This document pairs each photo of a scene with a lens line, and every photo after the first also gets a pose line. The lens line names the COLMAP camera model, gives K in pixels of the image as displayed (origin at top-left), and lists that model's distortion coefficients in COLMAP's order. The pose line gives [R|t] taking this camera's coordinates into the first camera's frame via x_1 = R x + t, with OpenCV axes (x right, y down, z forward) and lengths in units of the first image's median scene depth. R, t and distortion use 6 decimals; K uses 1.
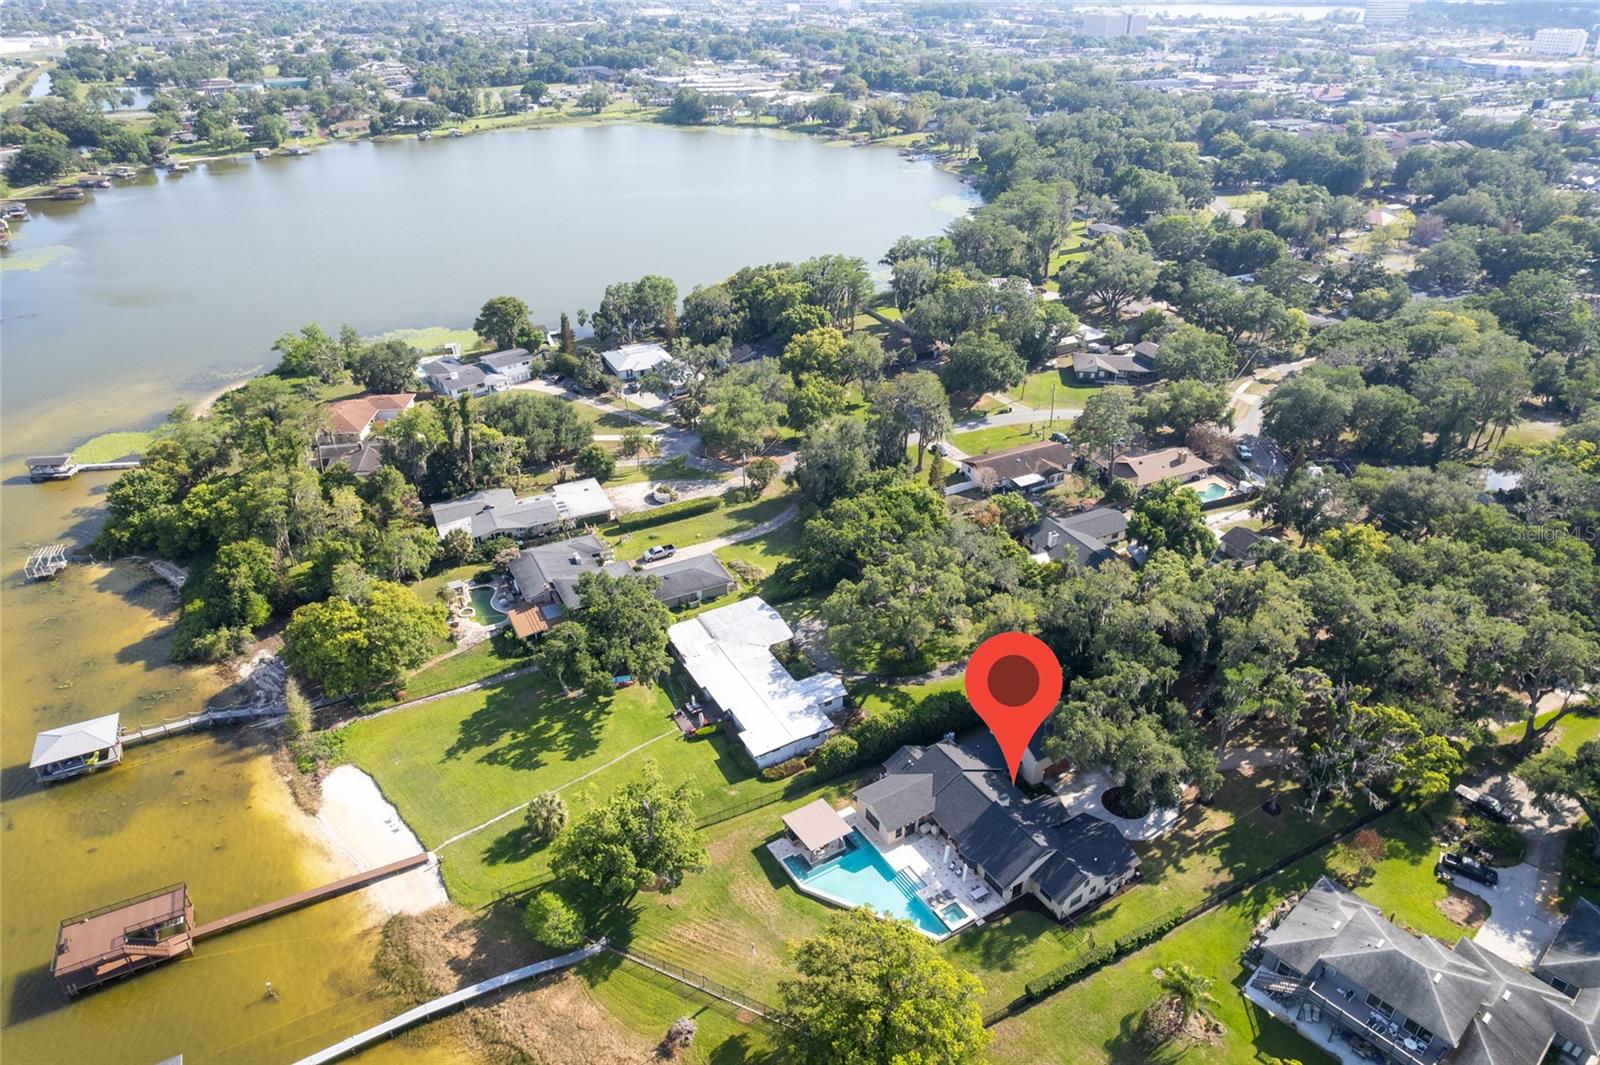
lens RADIAL K [[1023.7, 0, 791.9], [0, 1023.7, 534.8], [0, 0, 1]] dist [-0.066494, 0.054555]
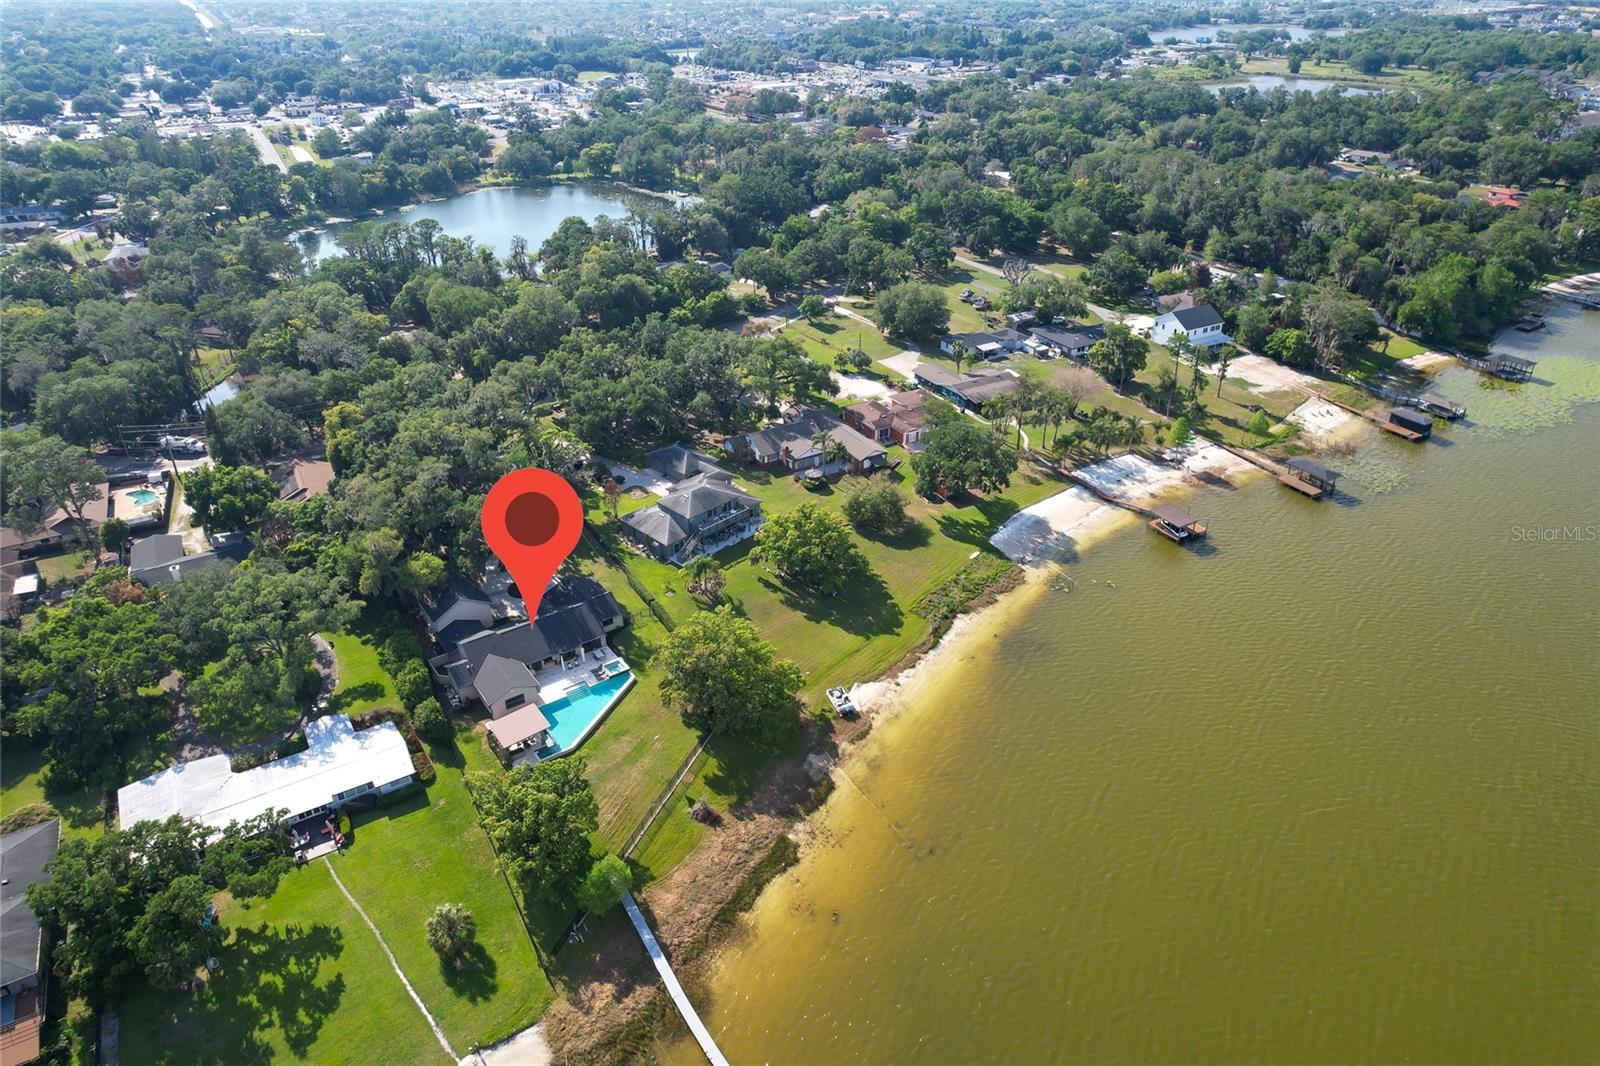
lens RADIAL K [[1023.7, 0, 791.9], [0, 1023.7, 535.3], [0, 0, 1]] dist [-0.066494, 0.054555]
pose [[-0.068348, -0.489589, 0.869270, -0.779728], [0.514489, 0.729216, 0.451161, -0.200985], [-0.854769, 0.478065, 0.202048, 0.361419]]
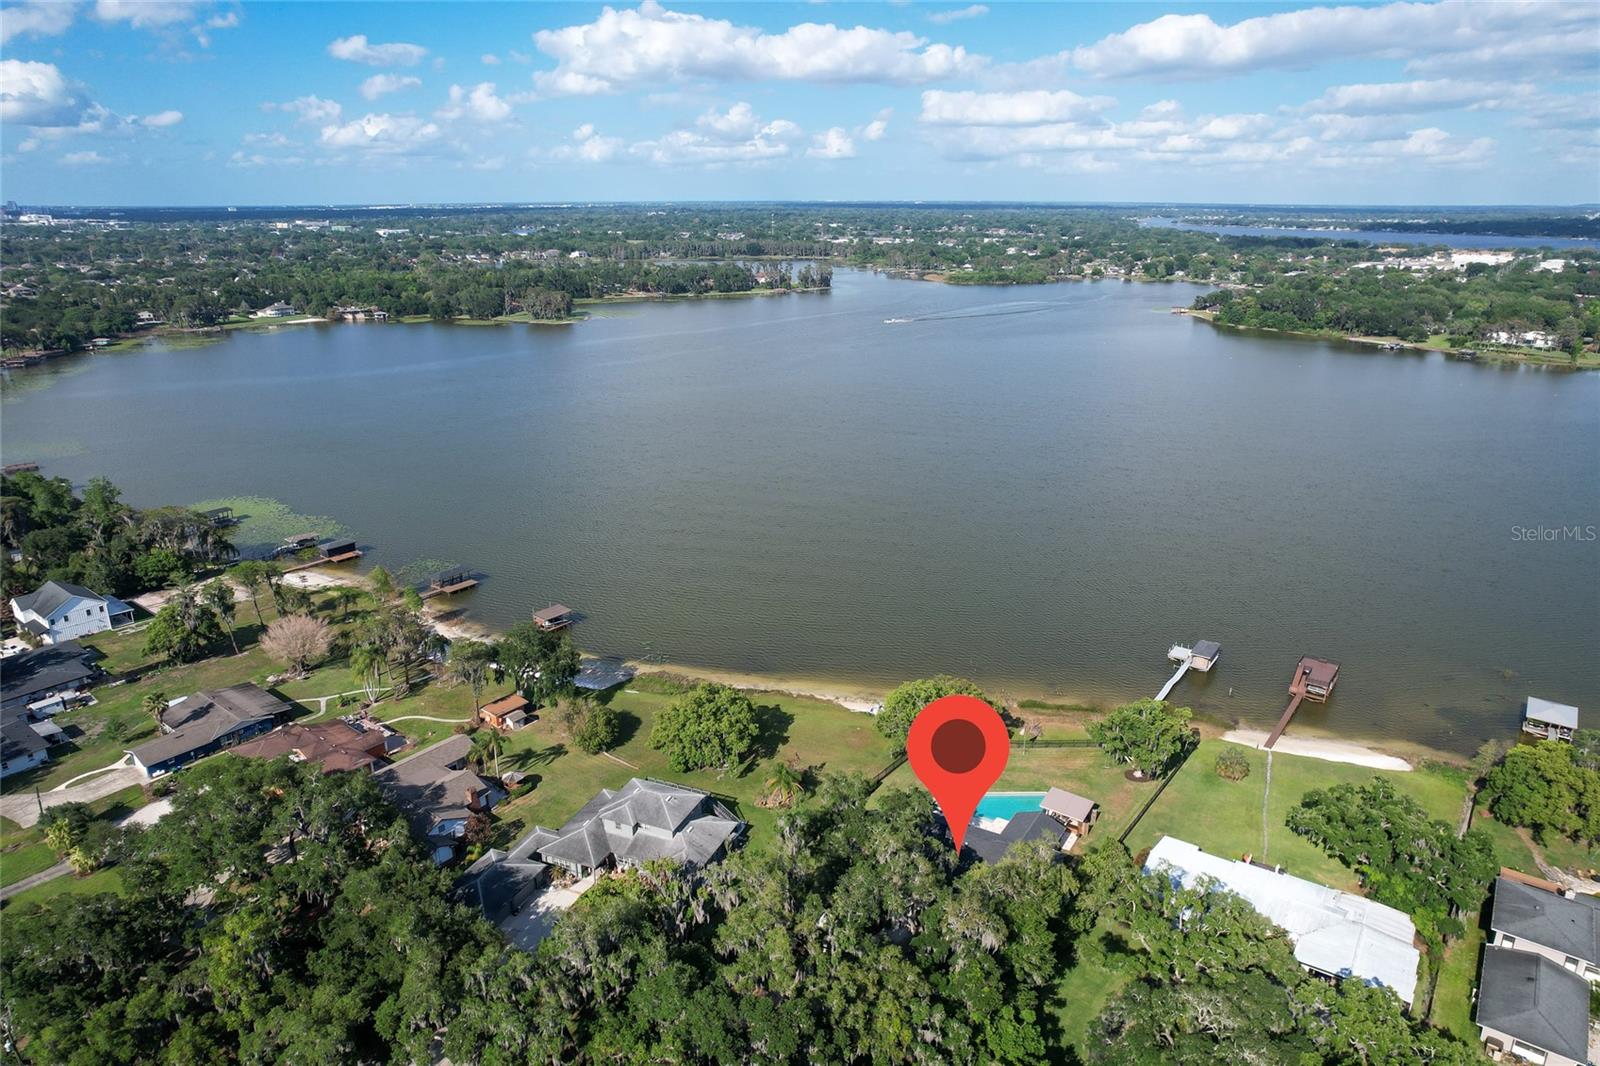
lens RADIAL K [[1023.7, 0, 791.9], [0, 1023.7, 535.3], [0, 0, 1]] dist [-0.066494, 0.054555]
pose [[-0.896886, 0.135333, -0.421047, 0.731913], [-0.224952, 0.680084, 0.697770, -0.666497], [0.380779, 0.720535, -0.579514, 1.211721]]
